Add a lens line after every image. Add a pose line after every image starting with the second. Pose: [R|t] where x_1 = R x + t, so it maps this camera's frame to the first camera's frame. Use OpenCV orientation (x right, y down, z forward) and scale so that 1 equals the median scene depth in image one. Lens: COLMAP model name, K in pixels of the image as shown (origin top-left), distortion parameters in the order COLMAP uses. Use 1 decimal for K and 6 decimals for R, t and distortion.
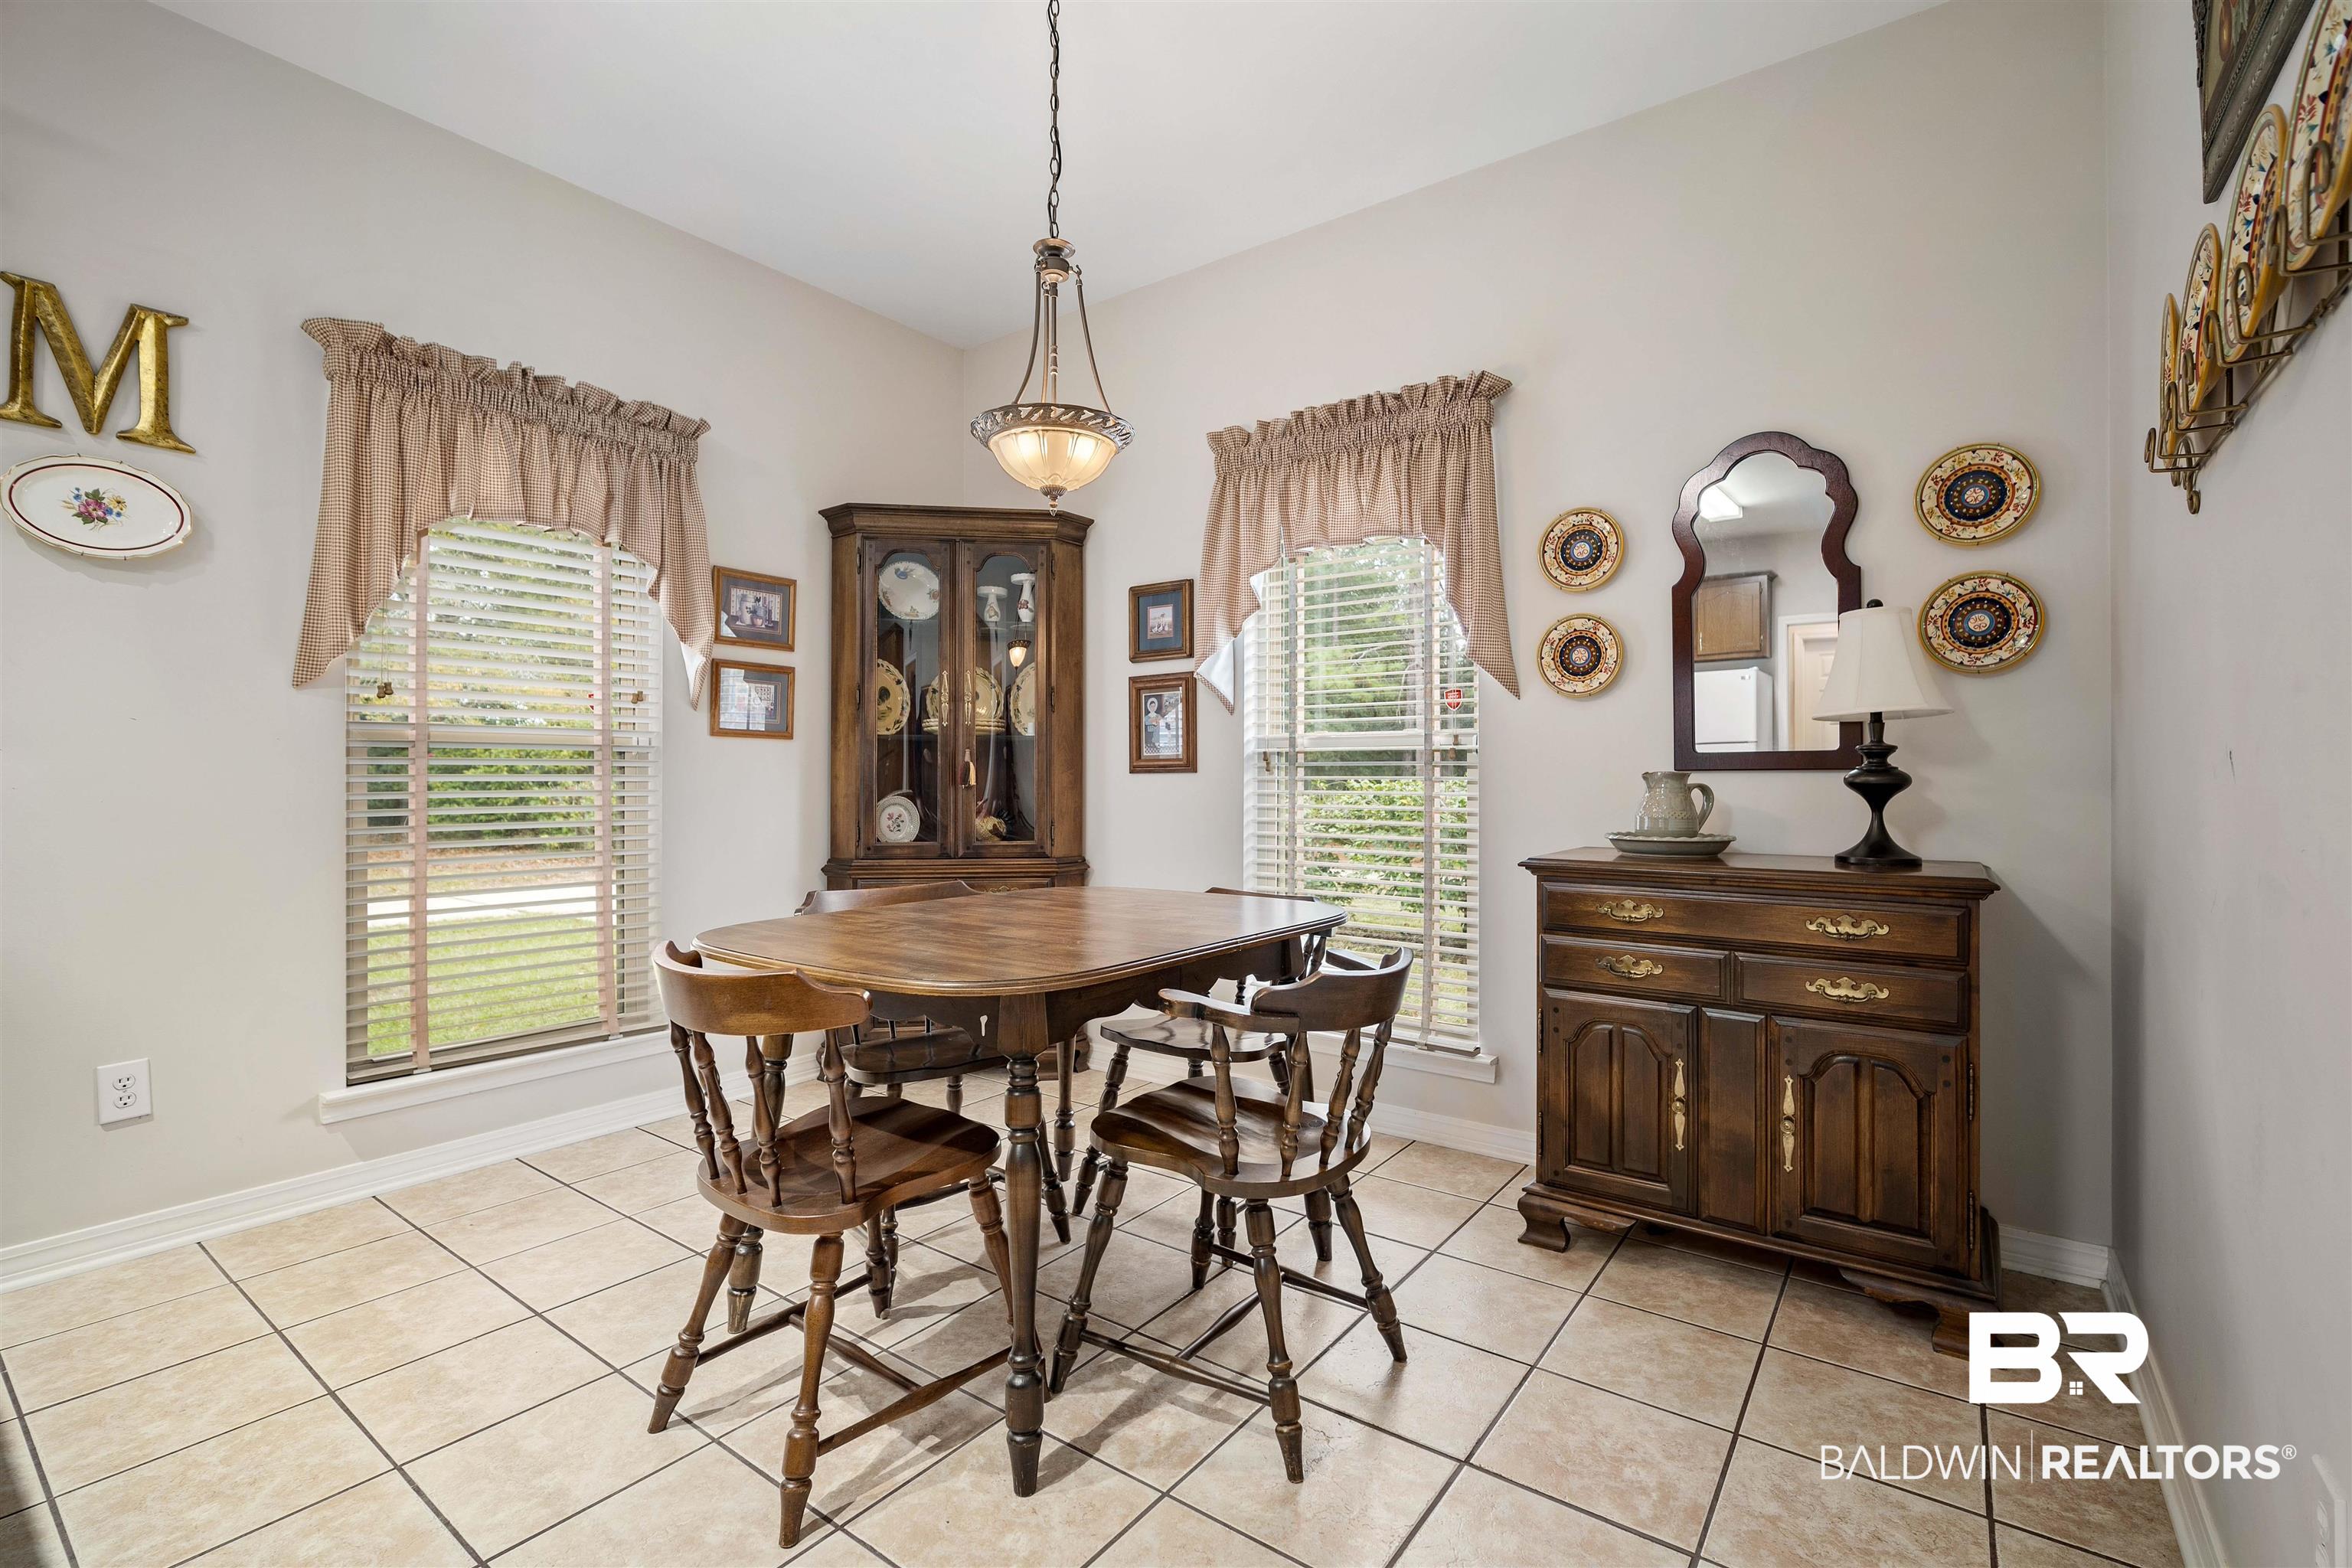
lens RADIAL K [[1043.6, 0, 1190.9], [0, 1043.6, 774.7], [0, 0, 1]] dist [-0.010333, 0.003525]
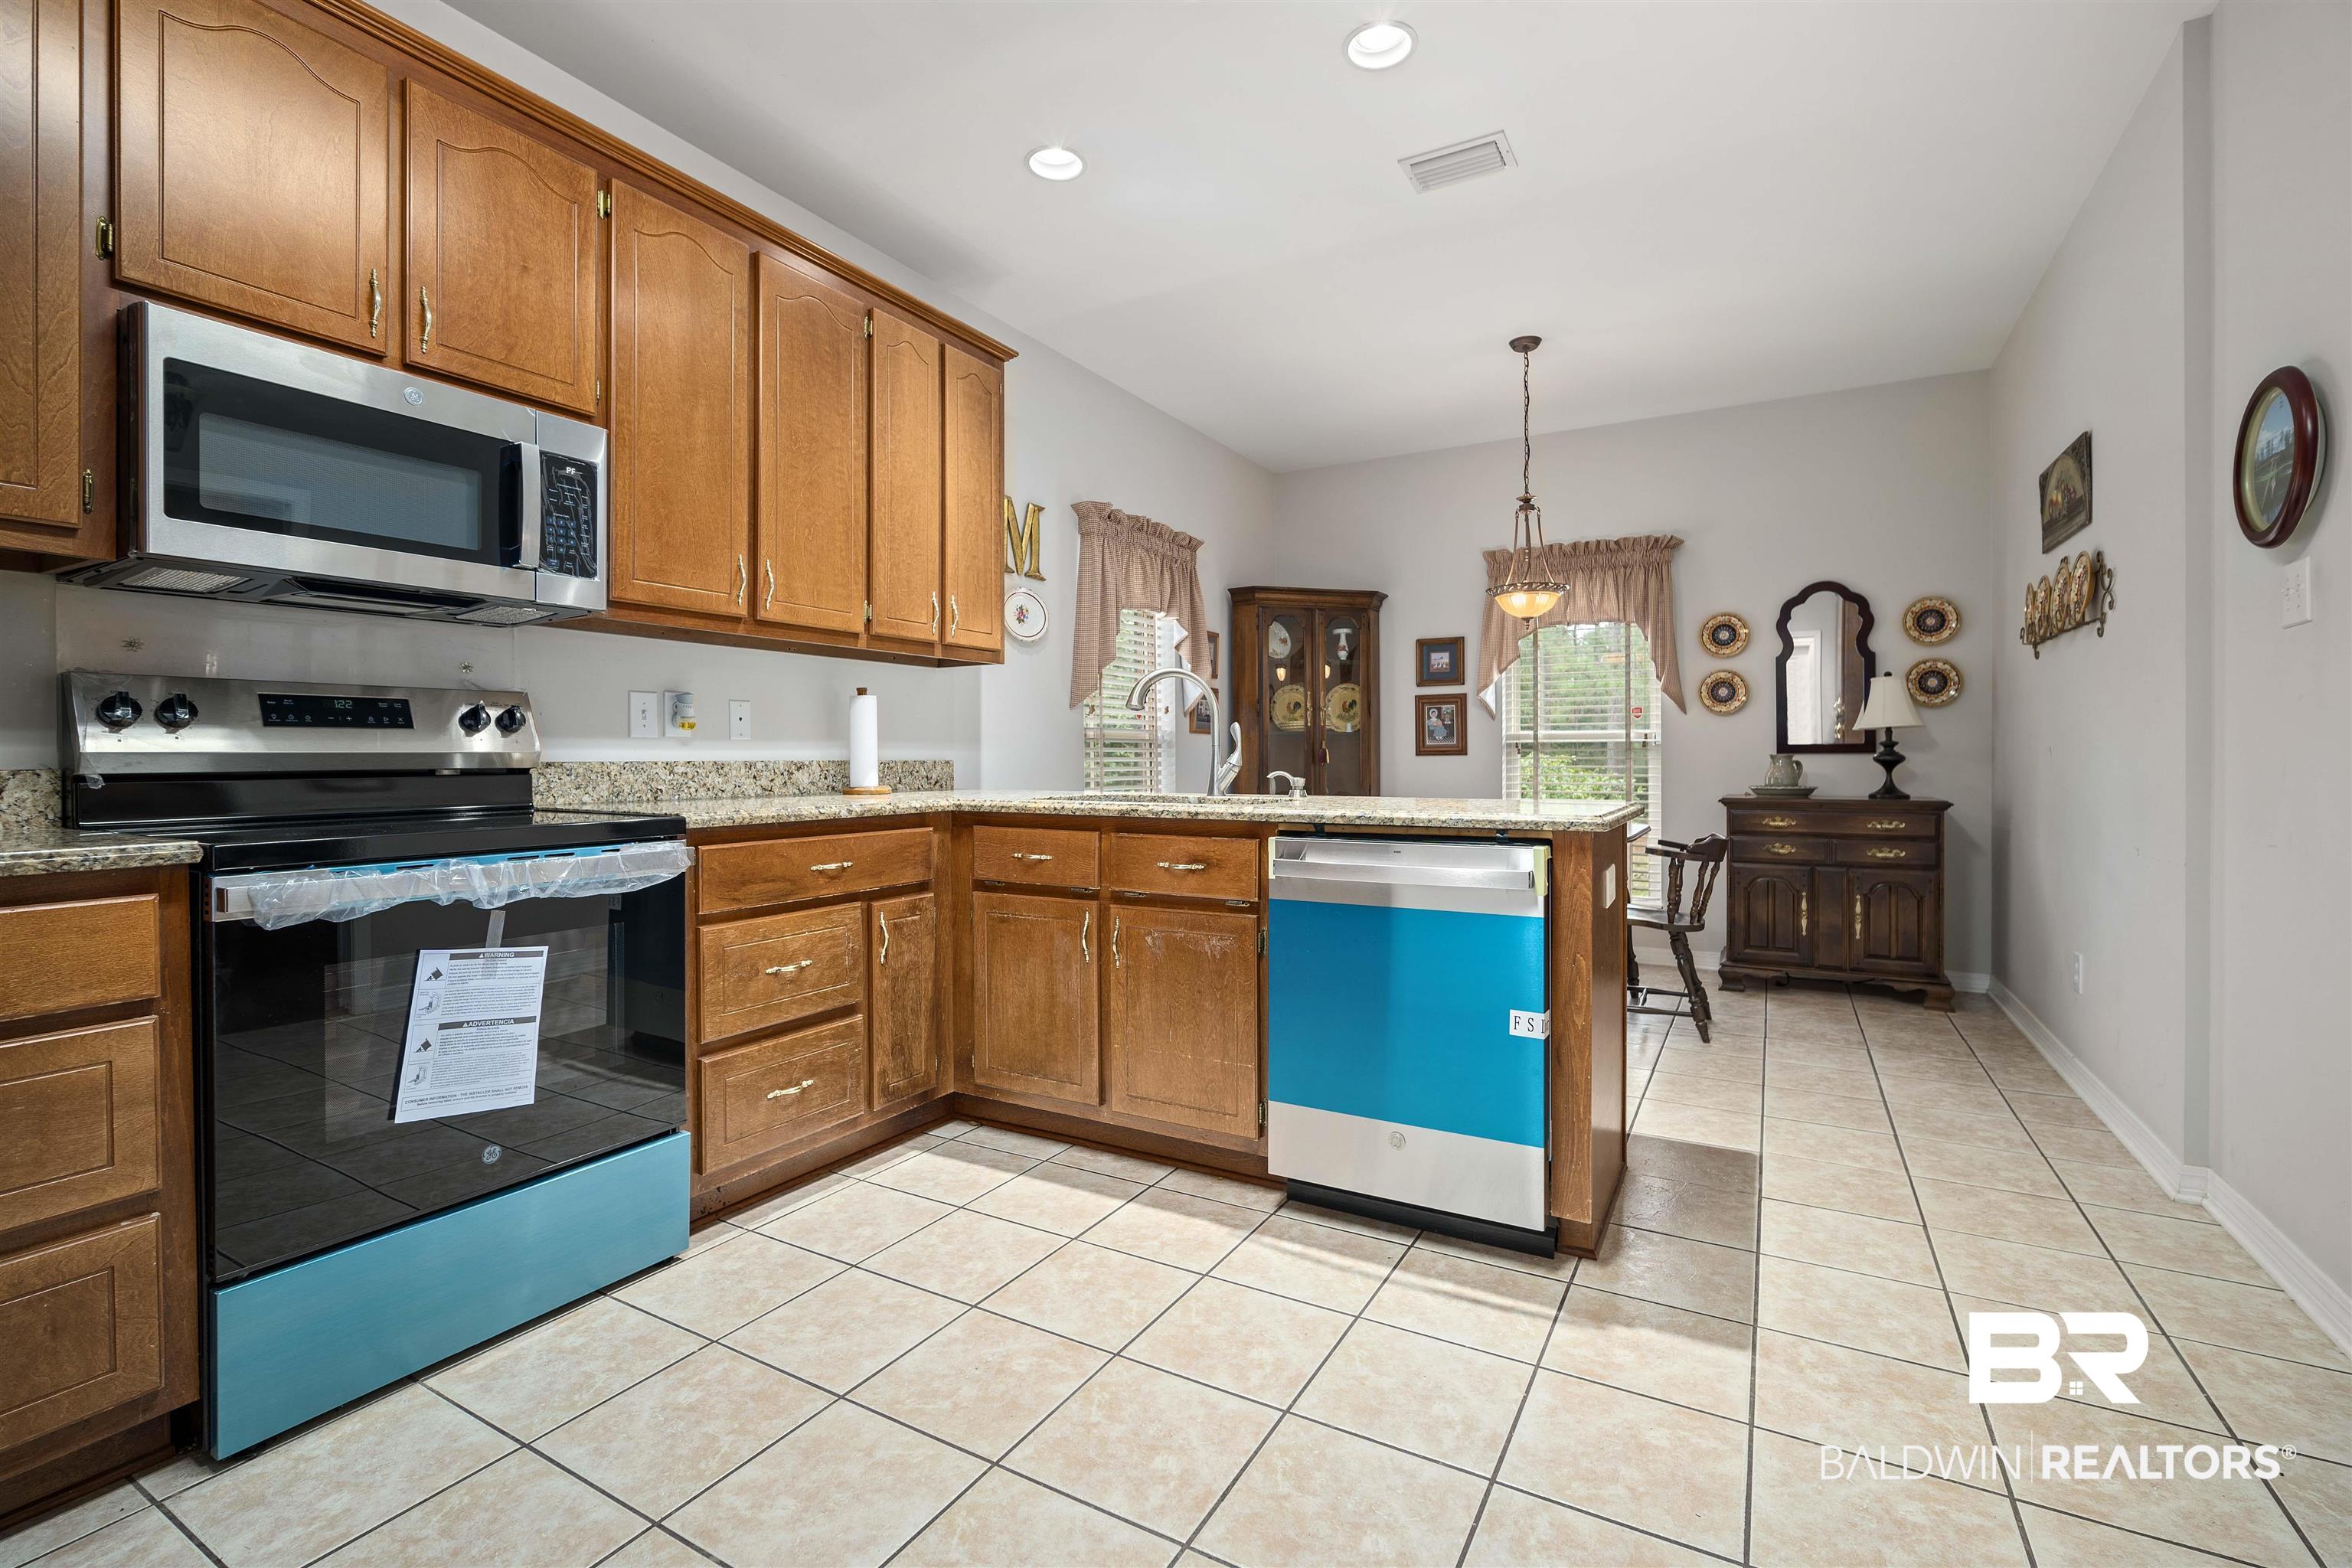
lens RADIAL K [[1043.6, 0, 1191.6], [0, 1043.6, 765.4], [0, 0, 1]] dist [-0.010333, 0.003525]
pose [[0.992666, -0.003660, 0.120834, -0.897124], [0.002604, 0.999957, 0.008898, -0.002514], [-0.120861, -0.008519, 0.992633, -0.824711]]
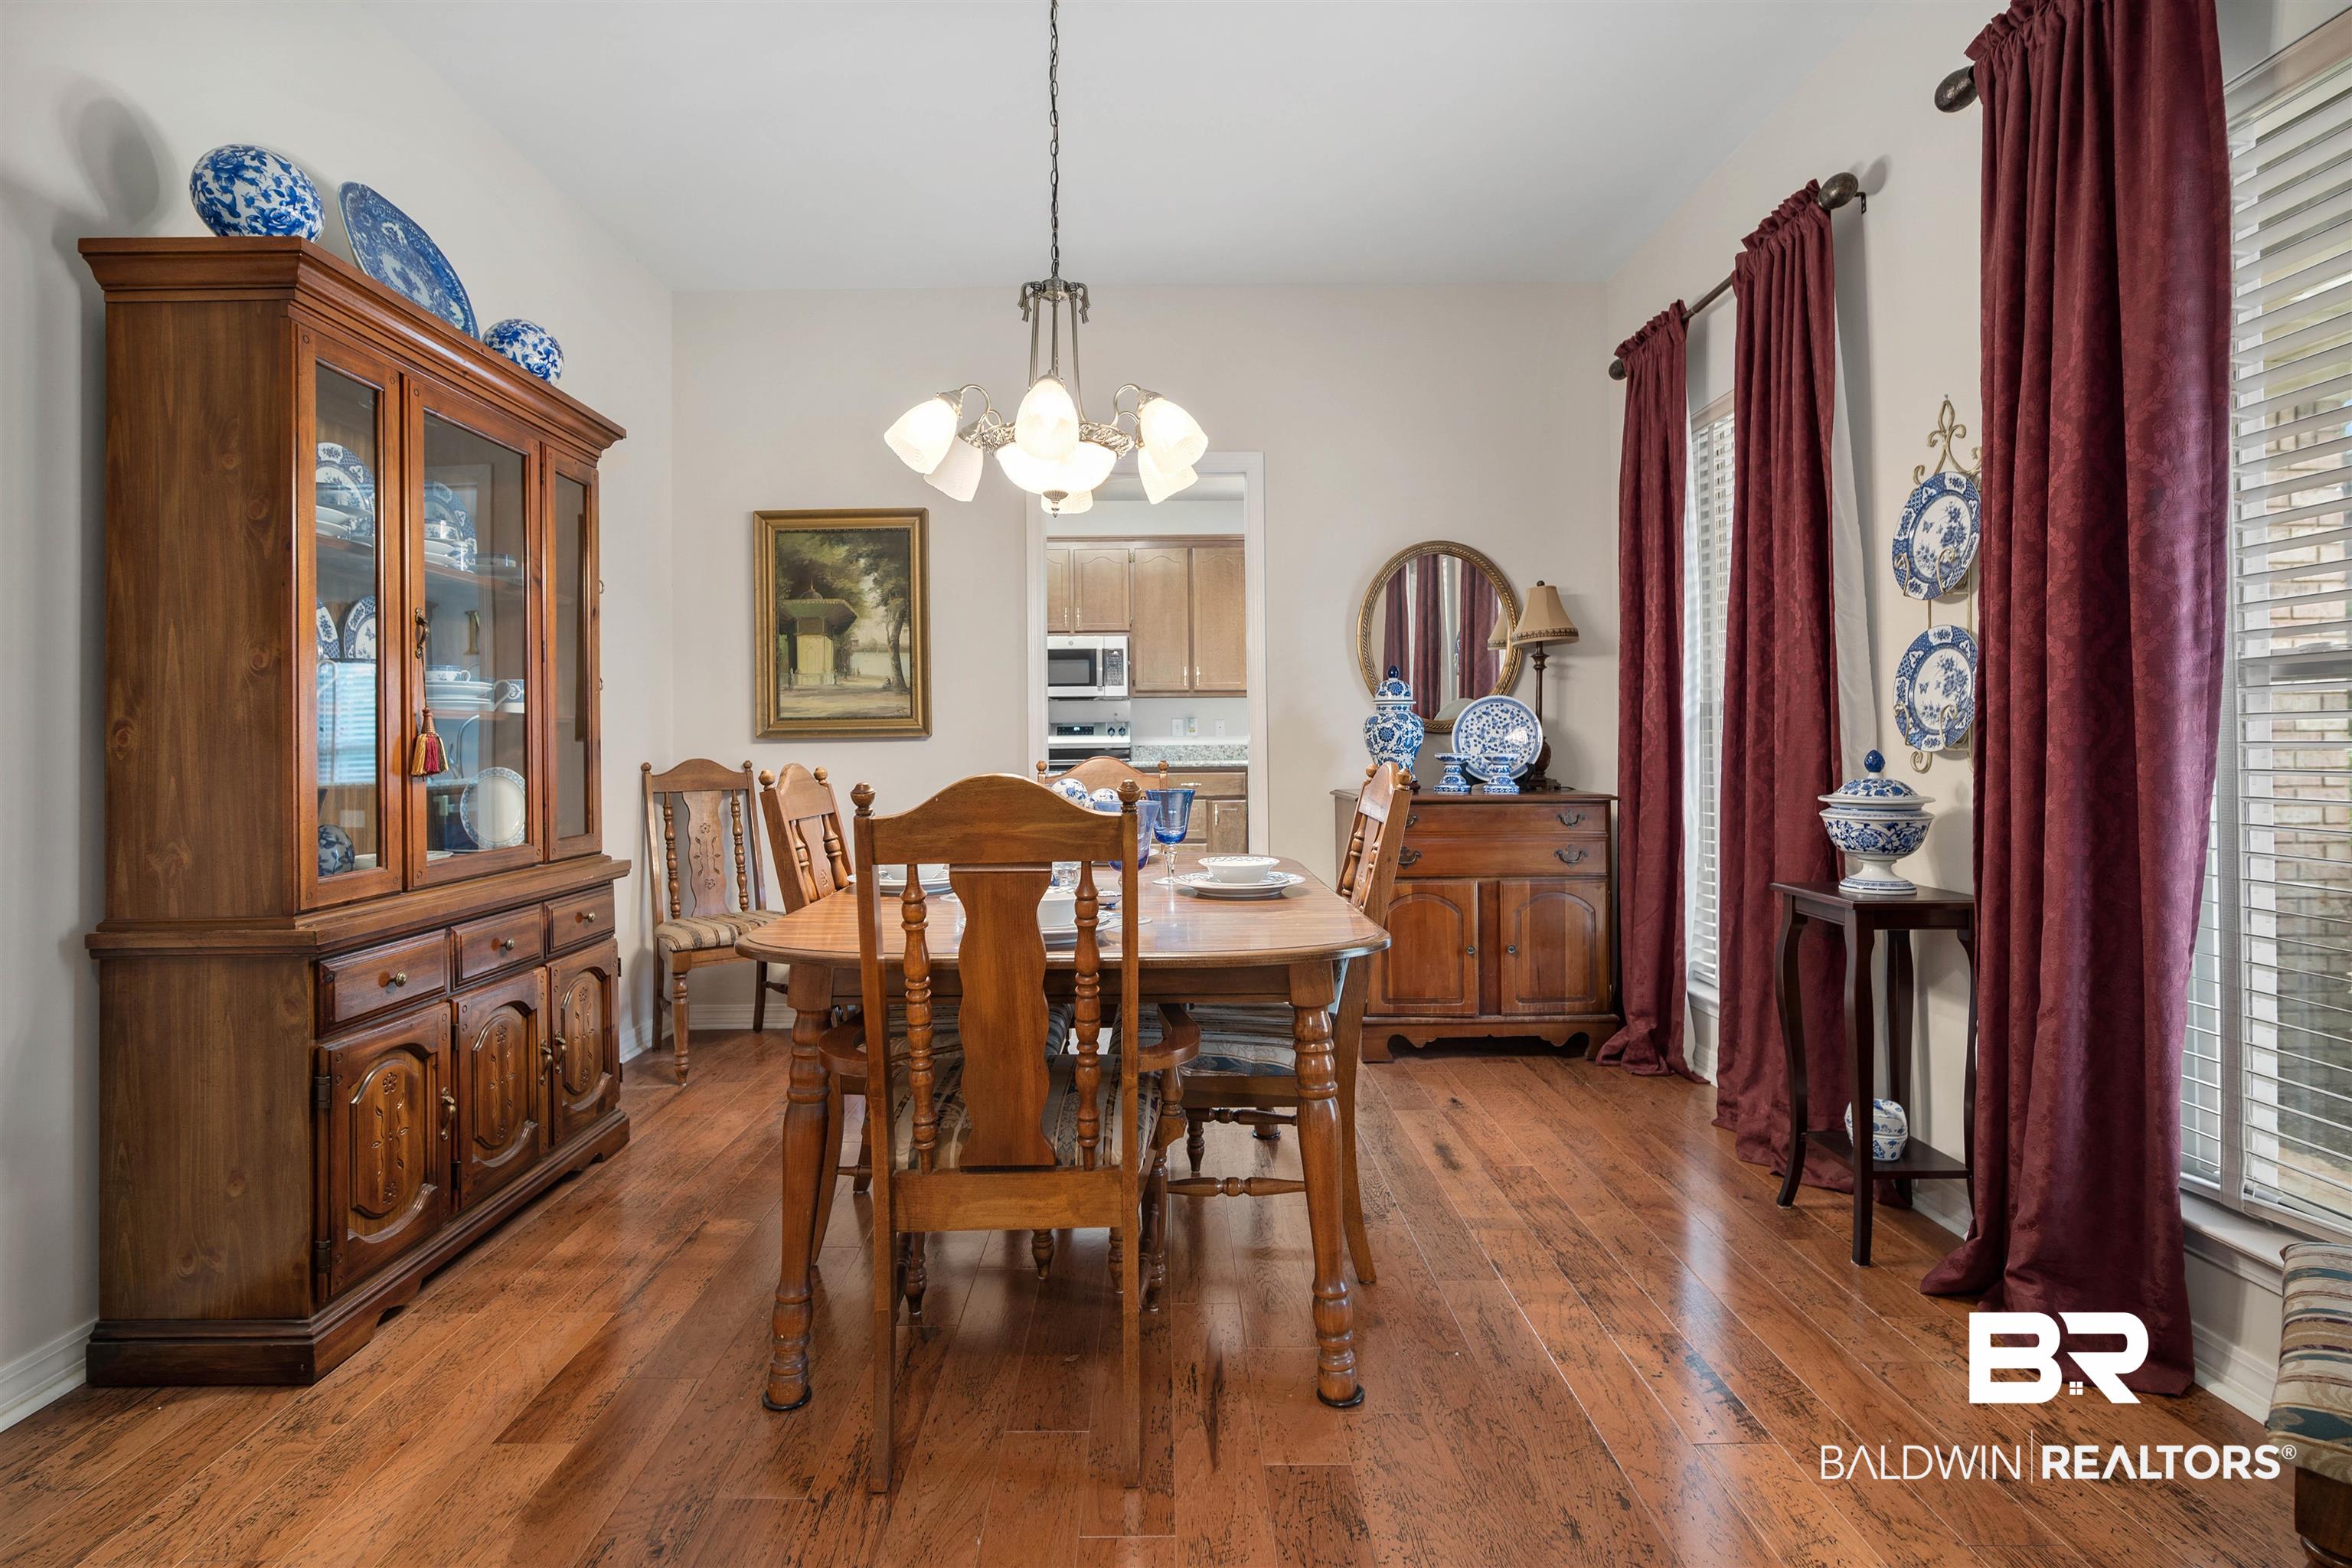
lens RADIAL K [[1043.6, 0, 1175.5], [0, 1043.6, 764.6], [0, 0, 1]] dist [-0.010333, 0.003525]
pose [[0.603017, 0.004935, -0.797713, 1.071025], [0.011630, 0.999820, 0.014977, 0.013330], [0.797643, -0.018309, 0.602852, -1.453850]]
